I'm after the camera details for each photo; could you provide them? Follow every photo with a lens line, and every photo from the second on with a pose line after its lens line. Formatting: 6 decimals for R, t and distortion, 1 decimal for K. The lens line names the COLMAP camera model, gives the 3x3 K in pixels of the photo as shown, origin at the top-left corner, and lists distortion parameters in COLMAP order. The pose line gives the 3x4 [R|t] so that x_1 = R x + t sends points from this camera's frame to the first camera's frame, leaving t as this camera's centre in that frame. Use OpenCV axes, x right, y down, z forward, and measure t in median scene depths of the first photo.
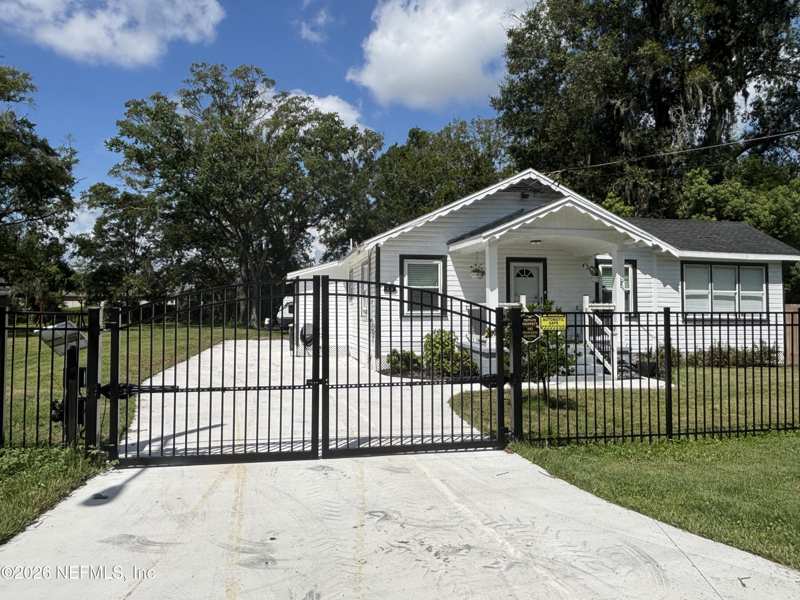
lens RADIAL K [[584.2, 0, 383.1], [0, 584.2, 295.6], [0, 0, 1]] dist [-0.013685, -0.012435]
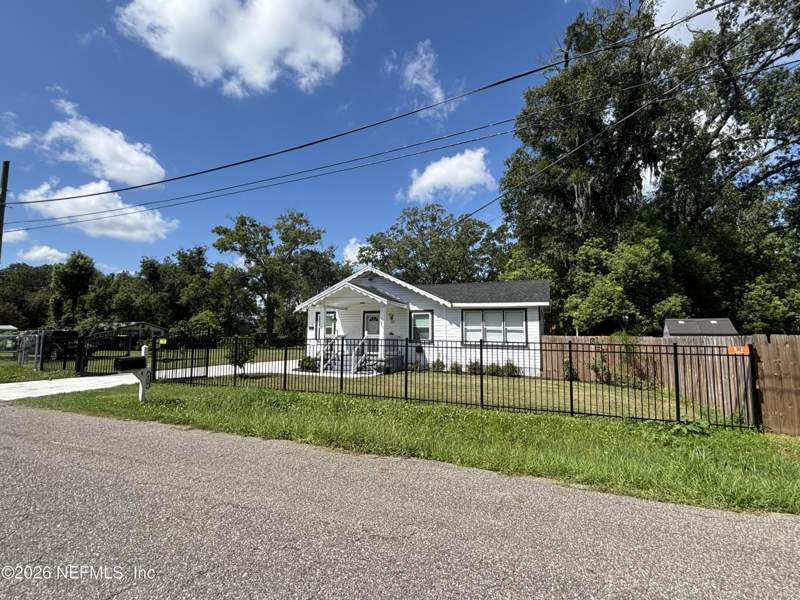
lens RADIAL K [[374.5, 0, 398.4], [0, 374.5, 302.5], [0, 0, 1]] dist [0.001182, -0.000183]
pose [[0.845501, -0.049131, -0.531709, 0.942397], [0.005789, 0.996543, -0.082878, 0.009146], [0.533942, 0.066995, 0.842862, 0.007488]]
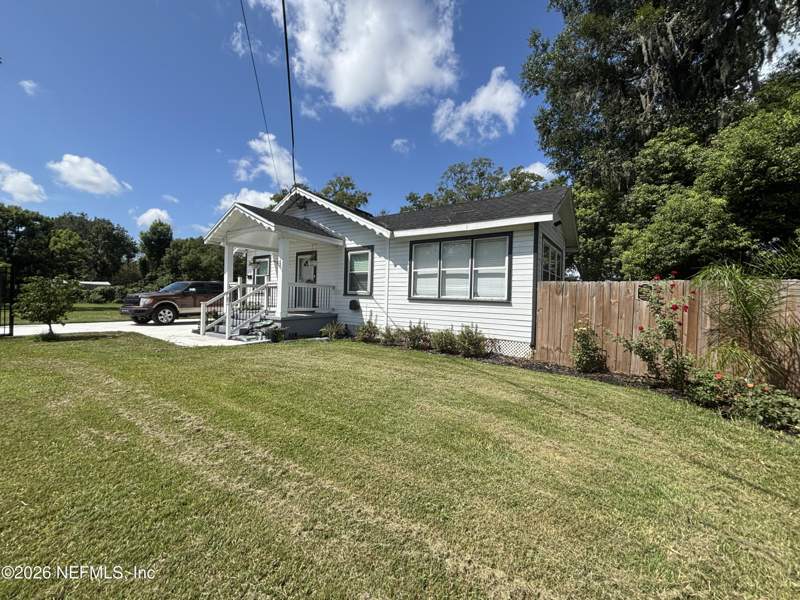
lens RADIAL K [[320.1, 0, 396.2], [0, 320.1, 301.5], [0, 0, 1]] dist [-0.001629, 0.000360]
pose [[0.703604, 0.016543, -0.710399, 0.909137], [-0.007503, 0.999846, 0.015852, 0.037859], [0.710552, -0.005824, 0.703620, 0.598886]]
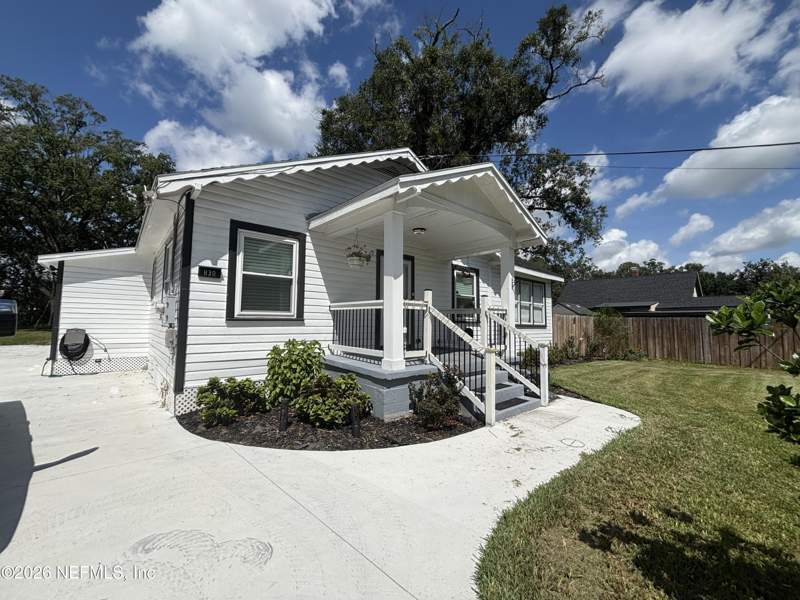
lens RADIAL K [[320.1, 0, 399.8], [0, 320.1, 297.3], [0, 0, 1]] dist [-0.001629, 0.000360]
pose [[0.854424, 0.046907, 0.517454, 0.008968], [-0.024923, 0.998470, -0.049357, 0.022783], [-0.518978, 0.029275, 0.854286, 0.577596]]
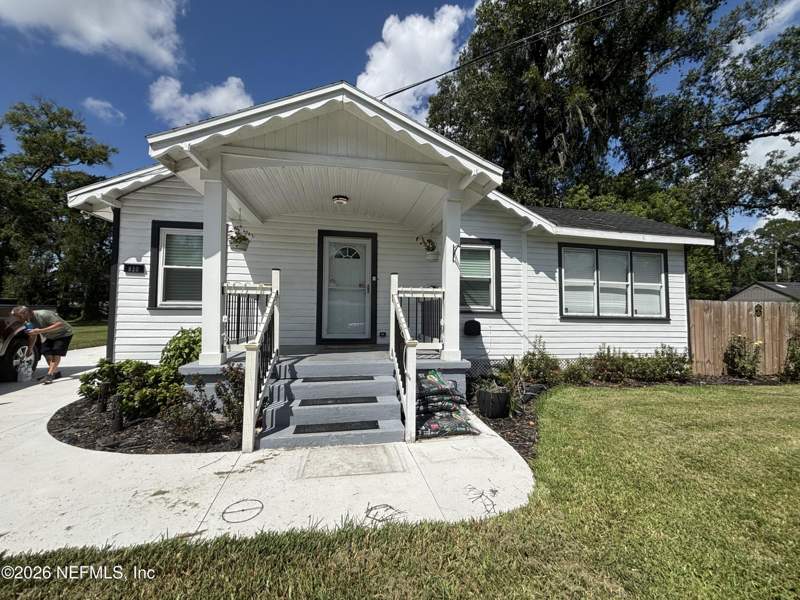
lens RADIAL K [[320.1, 0, 400.3], [0, 320.1, 297.3], [0, 0, 1]] dist [-0.001629, 0.000360]
pose [[0.999971, 0.007639, -0.000640, 0.303768], [-0.007652, 0.999672, -0.024423, 0.027047], [0.000453, 0.024428, 0.999701, 0.577591]]
